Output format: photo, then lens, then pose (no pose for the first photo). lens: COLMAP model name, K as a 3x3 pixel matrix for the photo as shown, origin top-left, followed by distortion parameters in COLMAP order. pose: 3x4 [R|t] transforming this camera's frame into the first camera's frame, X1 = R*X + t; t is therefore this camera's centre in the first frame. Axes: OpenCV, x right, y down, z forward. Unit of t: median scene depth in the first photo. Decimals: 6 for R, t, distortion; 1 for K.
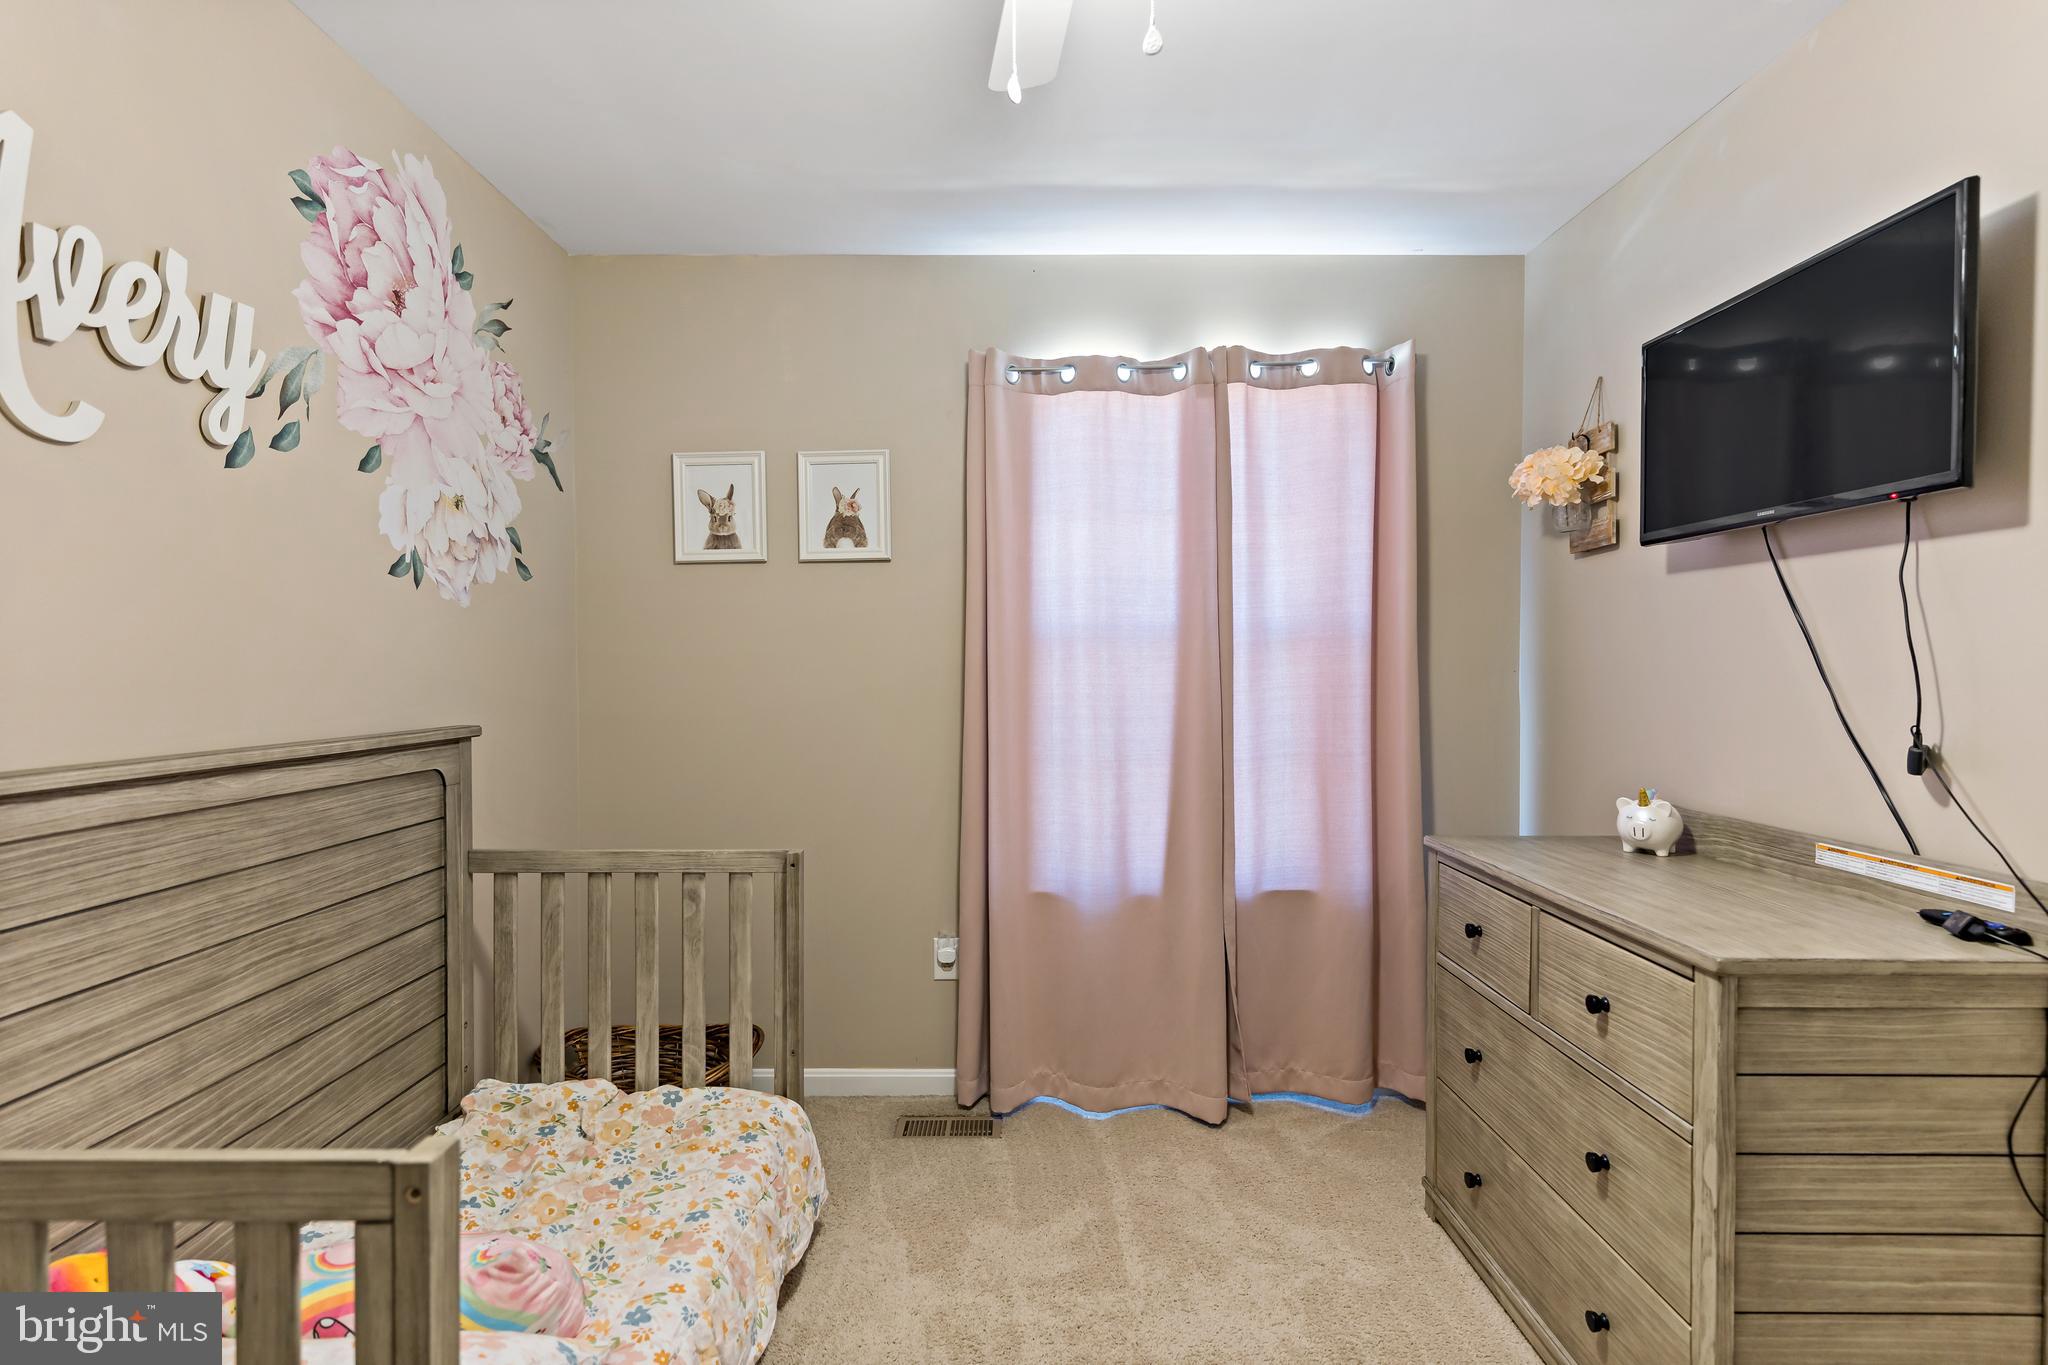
lens RADIAL K [[1058.4, 0, 1021.0], [0, 1058.4, 666.9], [0, 0, 1]] dist [-0.000936, 0.000672]
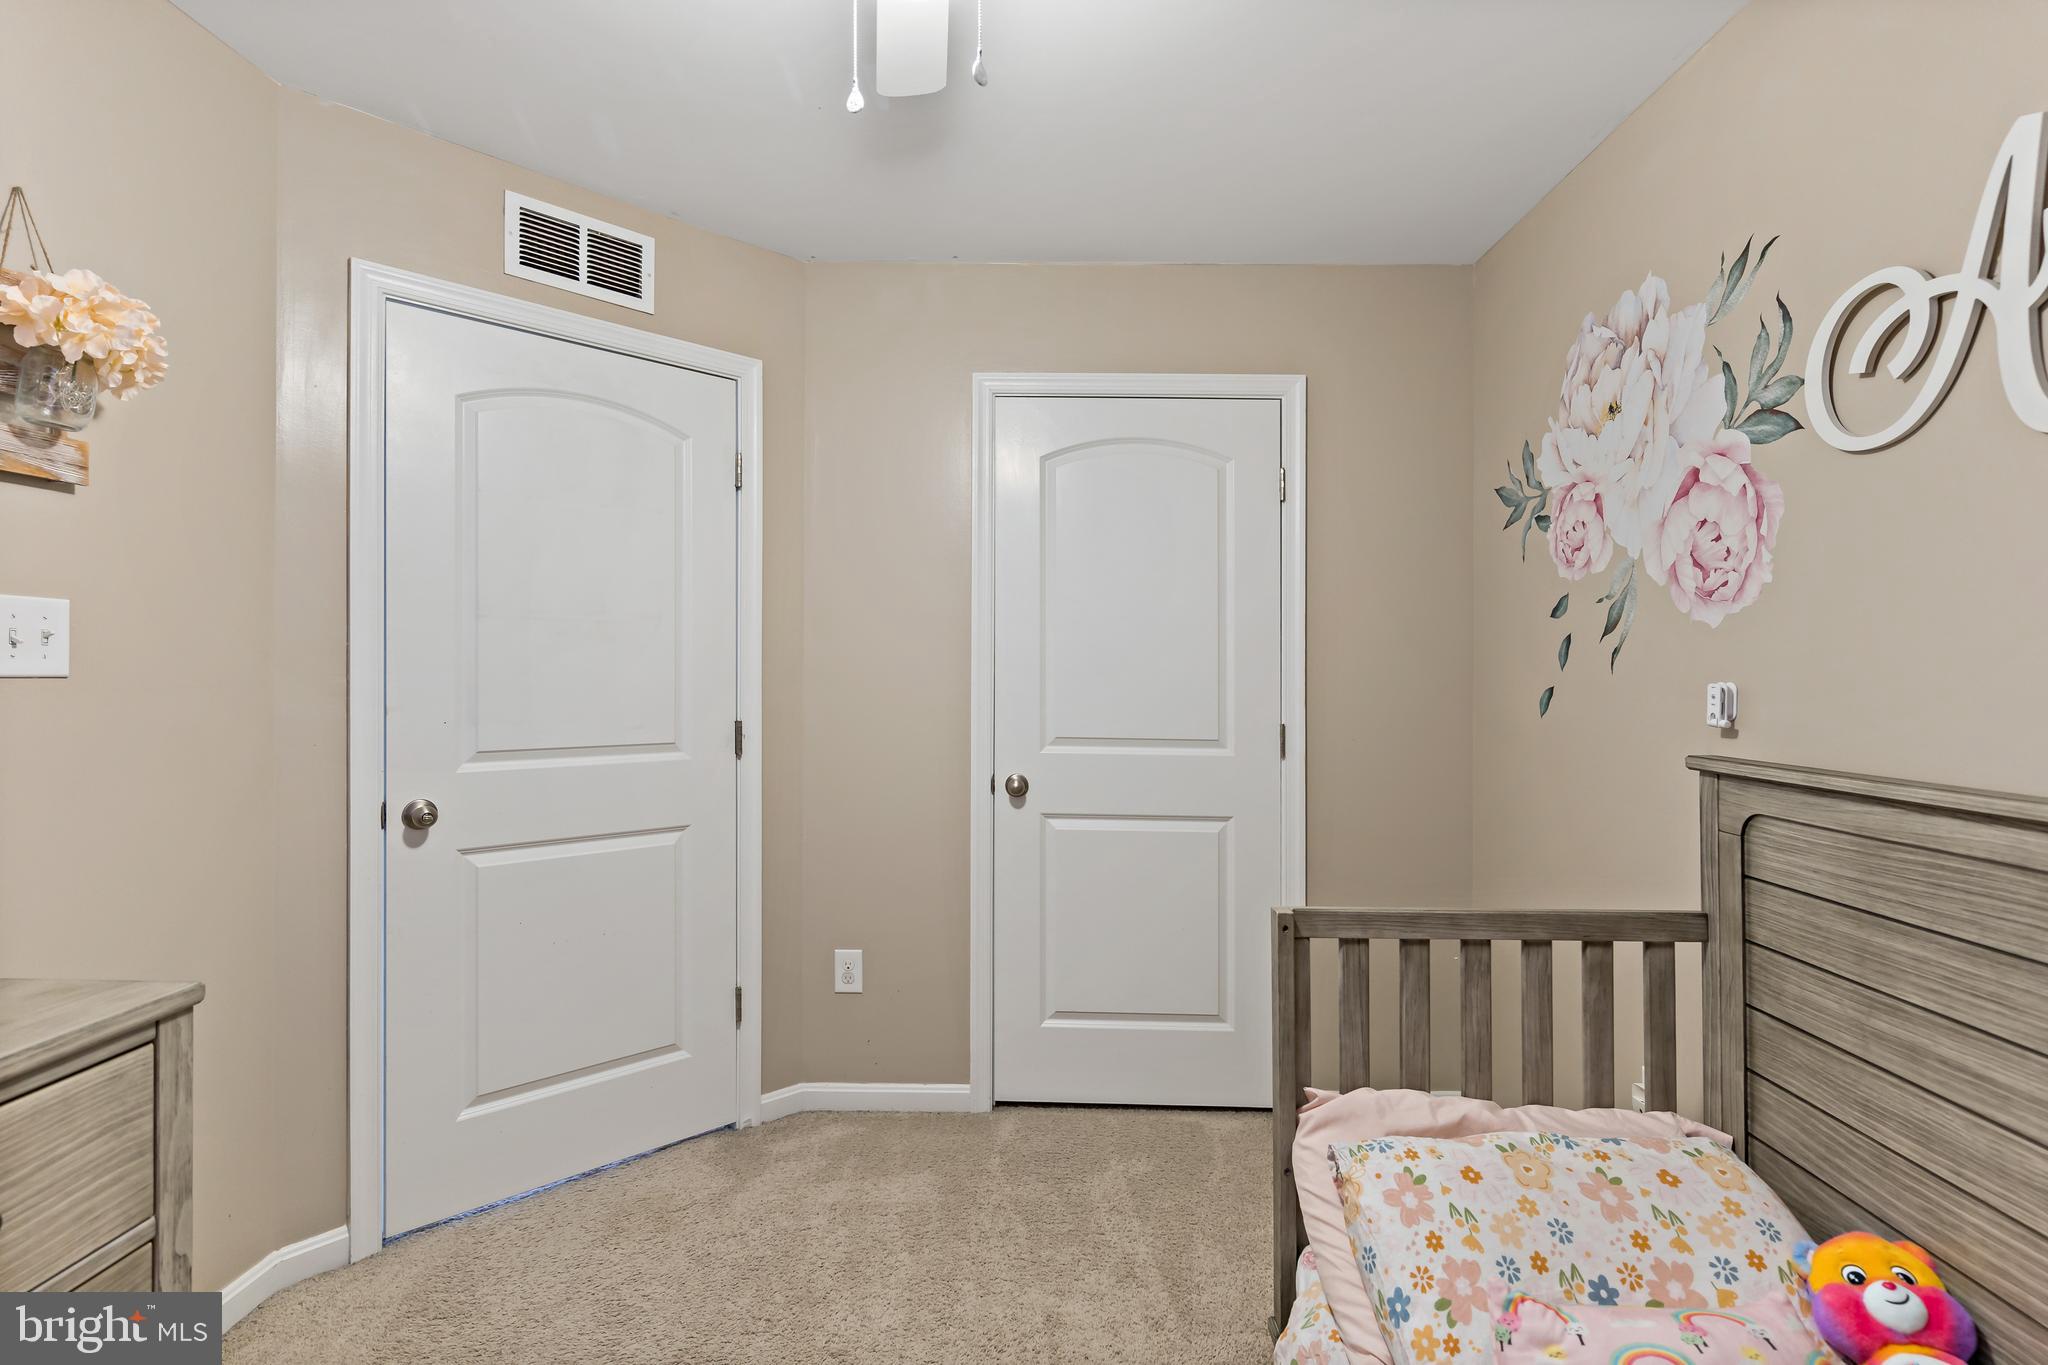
lens RADIAL K [[1058.4, 0, 1021.0], [0, 1058.4, 666.9], [0, 0, 1]] dist [-0.000936, 0.000672]
pose [[-0.999472, -0.017937, 0.027091, -0.051901], [-0.018106, 0.999818, -0.006002, 0.003226], [-0.026979, -0.006489, -0.999615, 1.962299]]
